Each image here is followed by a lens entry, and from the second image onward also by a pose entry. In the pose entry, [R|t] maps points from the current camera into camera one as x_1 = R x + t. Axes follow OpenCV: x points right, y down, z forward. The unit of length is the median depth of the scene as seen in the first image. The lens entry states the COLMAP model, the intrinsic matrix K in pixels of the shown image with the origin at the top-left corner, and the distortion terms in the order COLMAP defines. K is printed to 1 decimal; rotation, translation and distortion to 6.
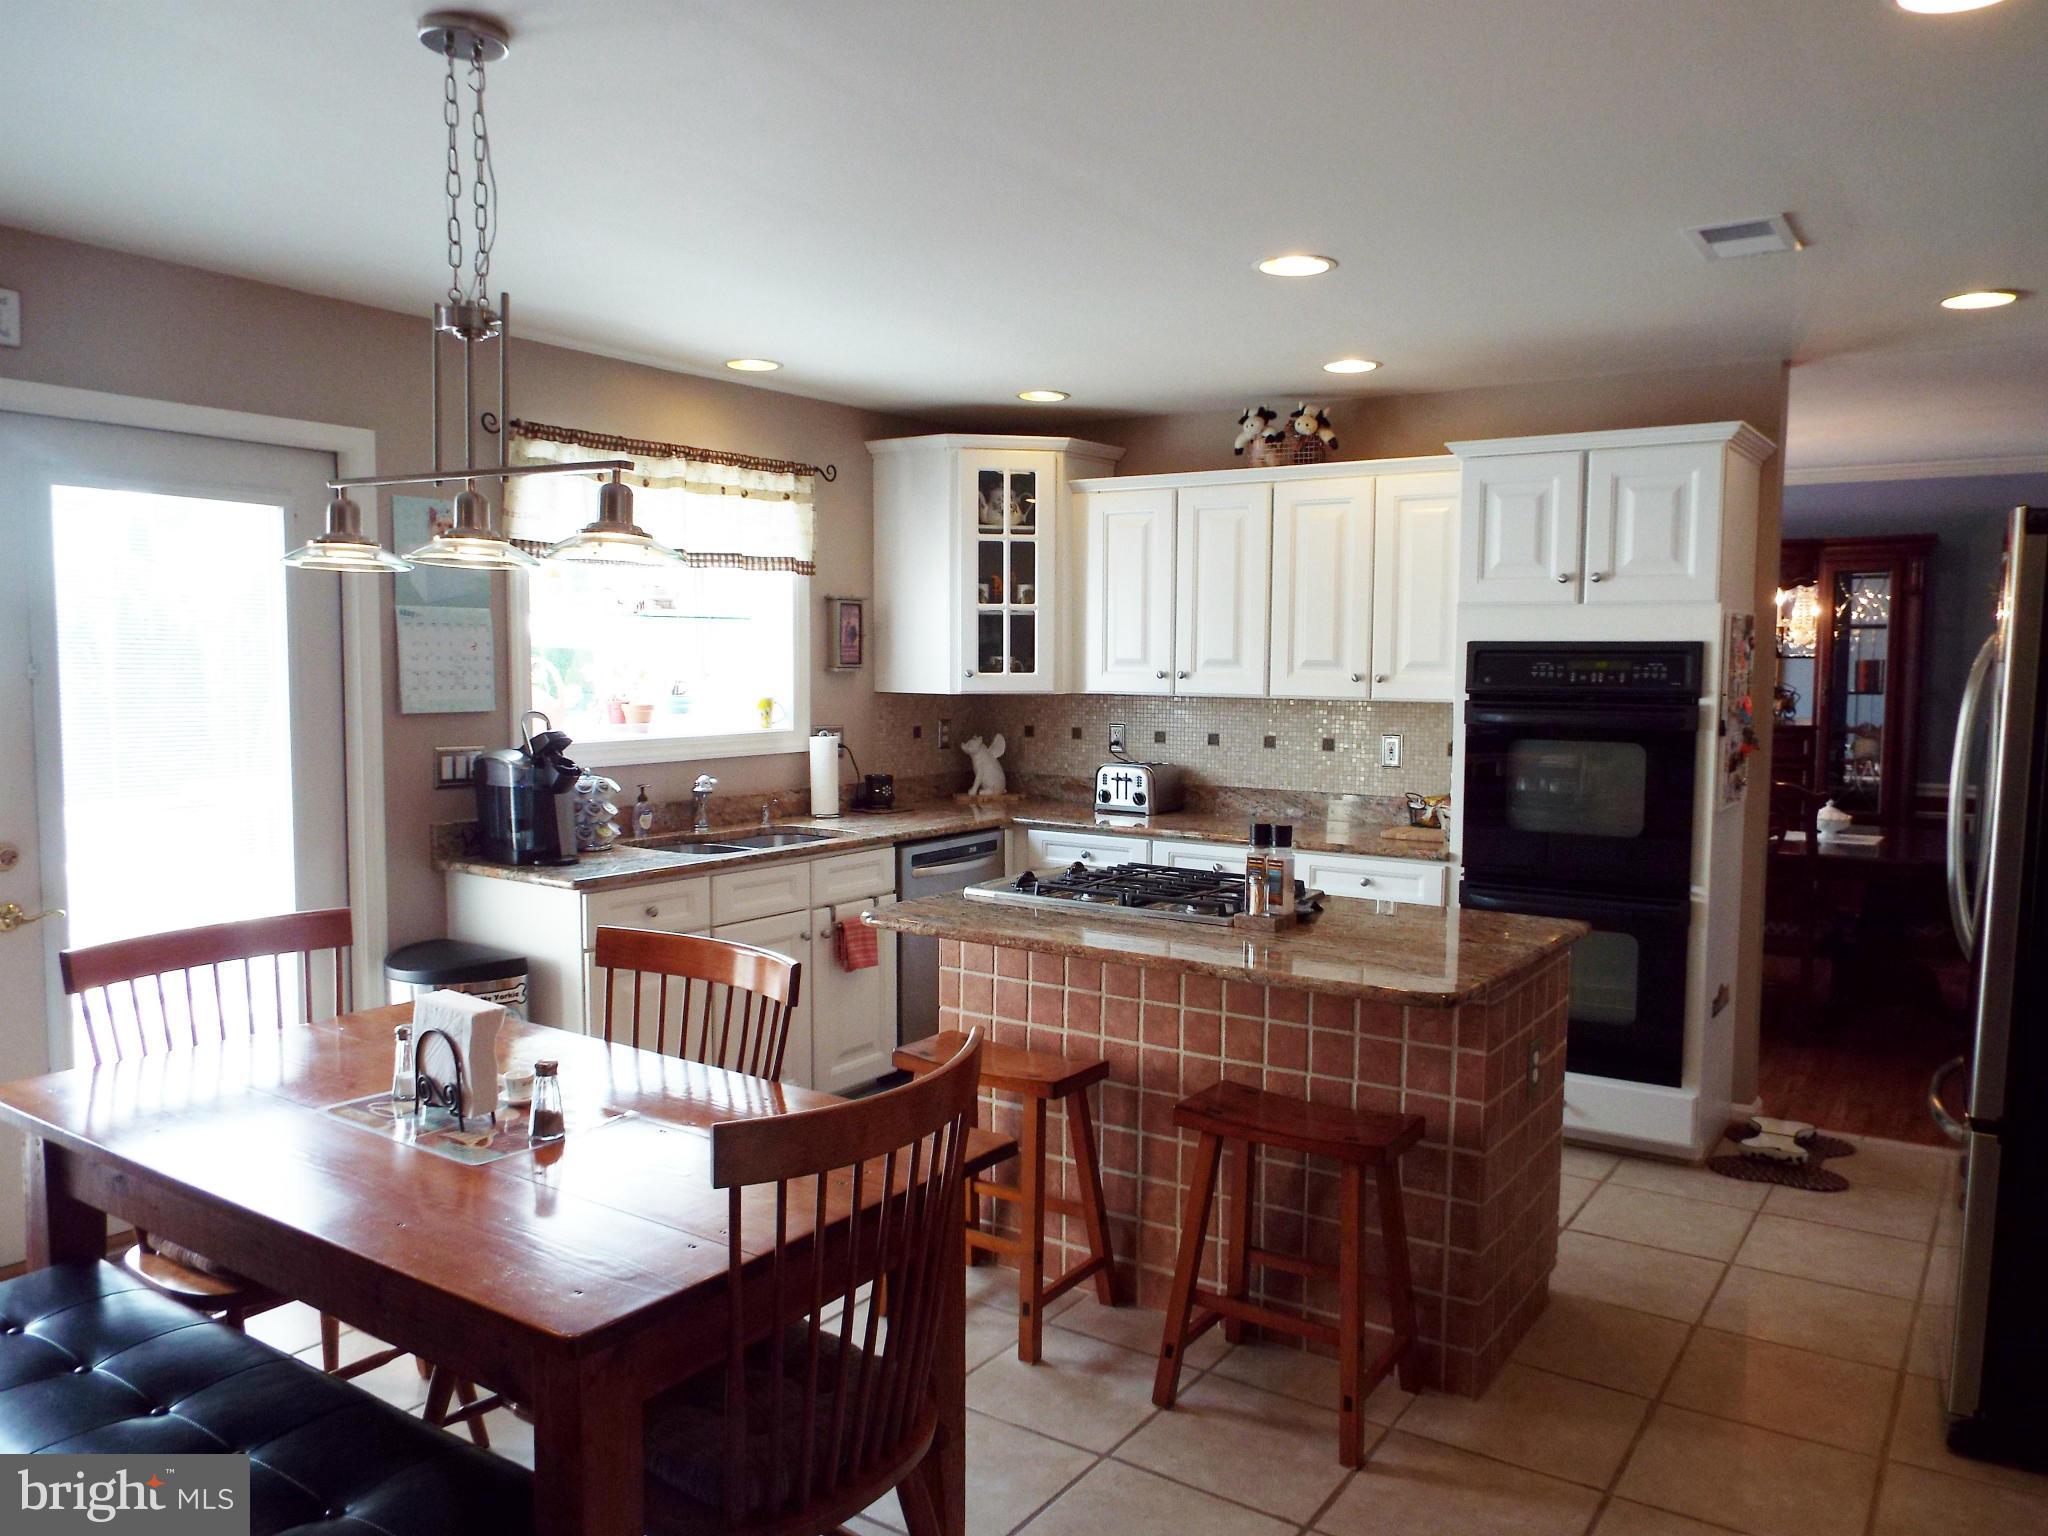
lens RADIAL K [[1468.9, 0, 1039.9], [0, 1468.9, 755.1], [0, 0, 1]] dist [-0.041597, 0.003908]
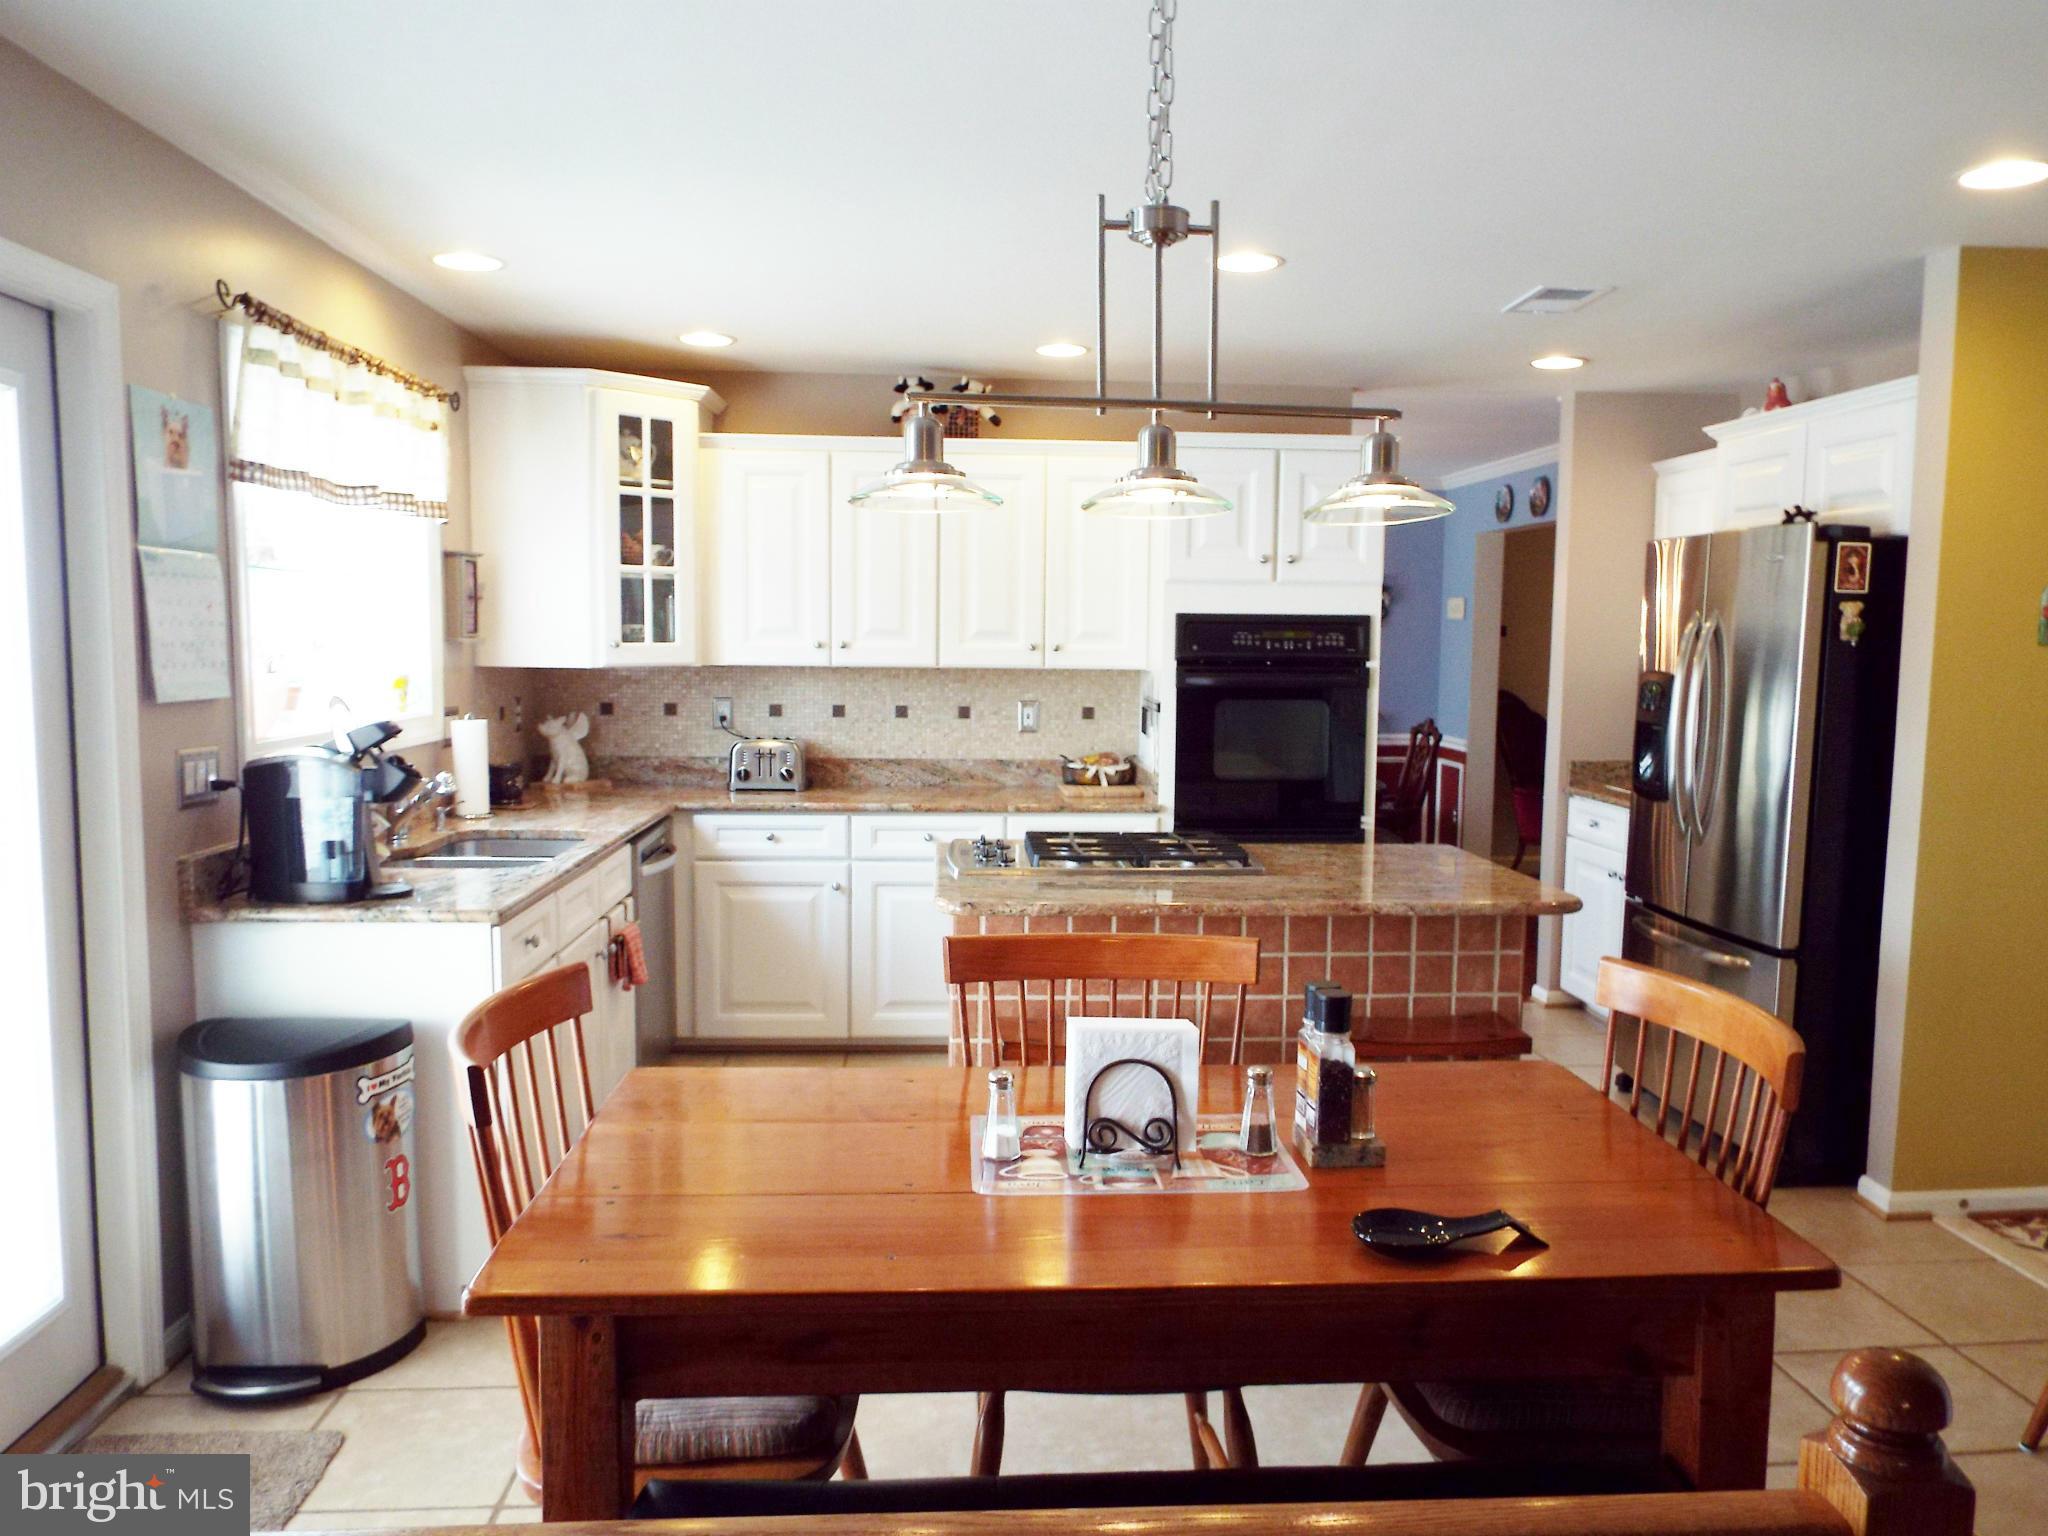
lens RADIAL K [[1468.9, 0, 1039.8], [0, 1468.9, 773.5], [0, 0, 1]] dist [-0.041597, 0.003908]
pose [[0.789600, -0.055834, 0.611076, -0.409025], [0.037160, 0.998375, 0.043205, -0.006857], [-0.612495, -0.011407, 0.790392, 0.154368]]
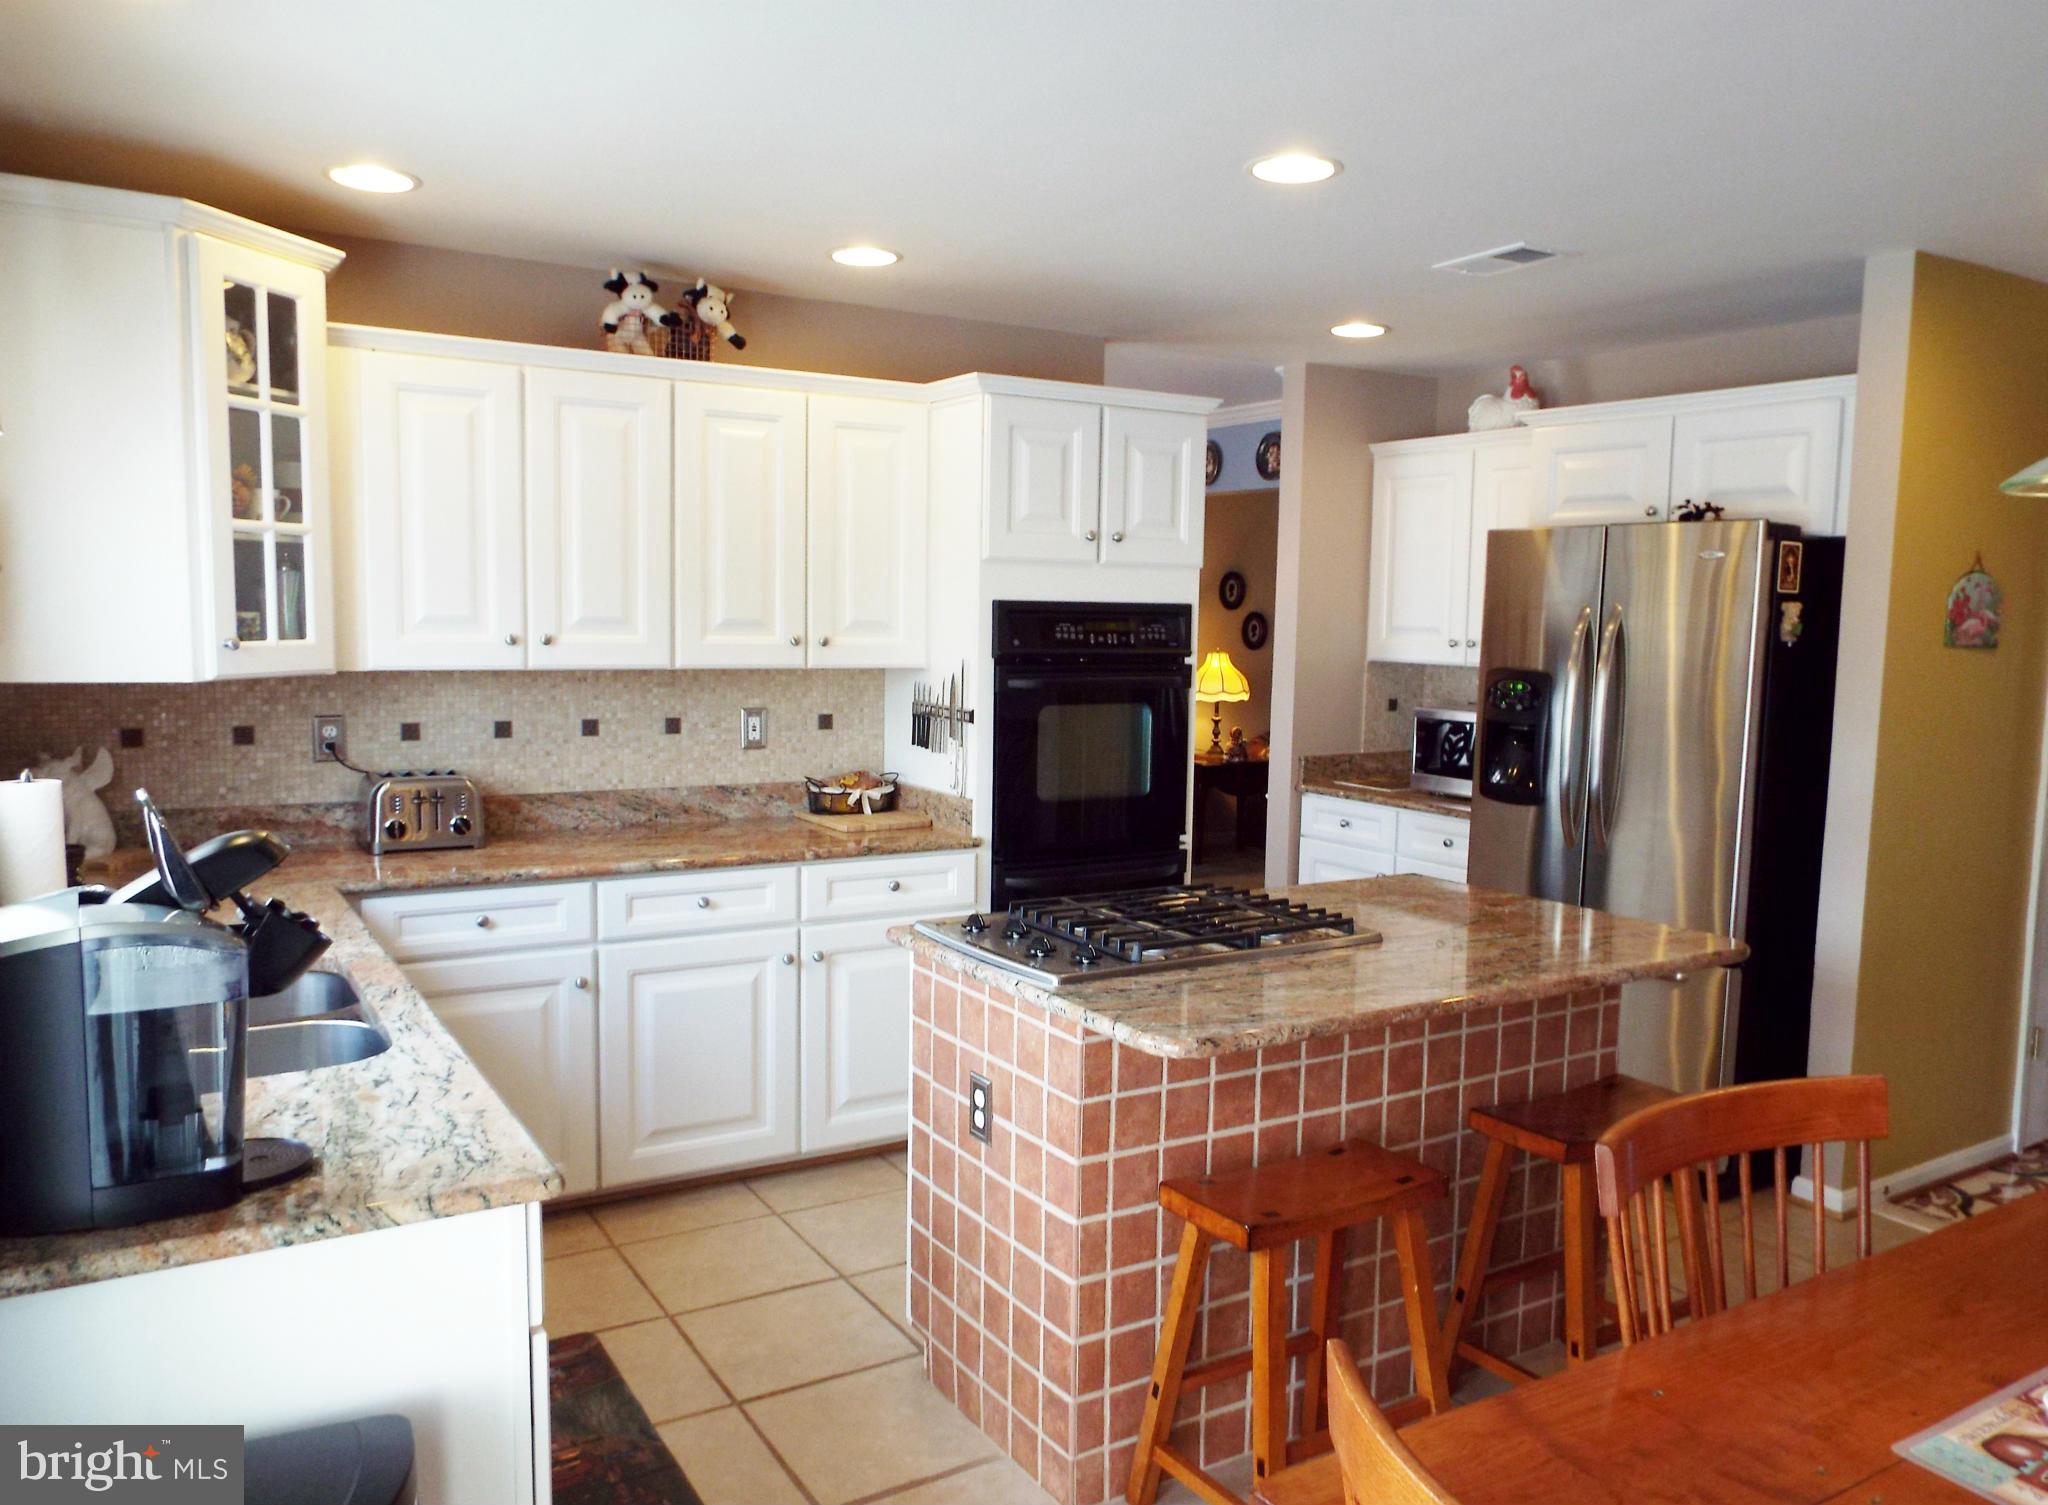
lens RADIAL K [[1503.6, 0, 1044.1], [0, 1503.6, 757.6], [0, 0, 1]] dist [-0.036823, 0.014456]
pose [[0.407775, -0.088420, 0.908791, -0.465225], [0.047579, 0.996006, 0.075557, -0.042462], [-0.911842, 0.012429, 0.410353, 0.508964]]
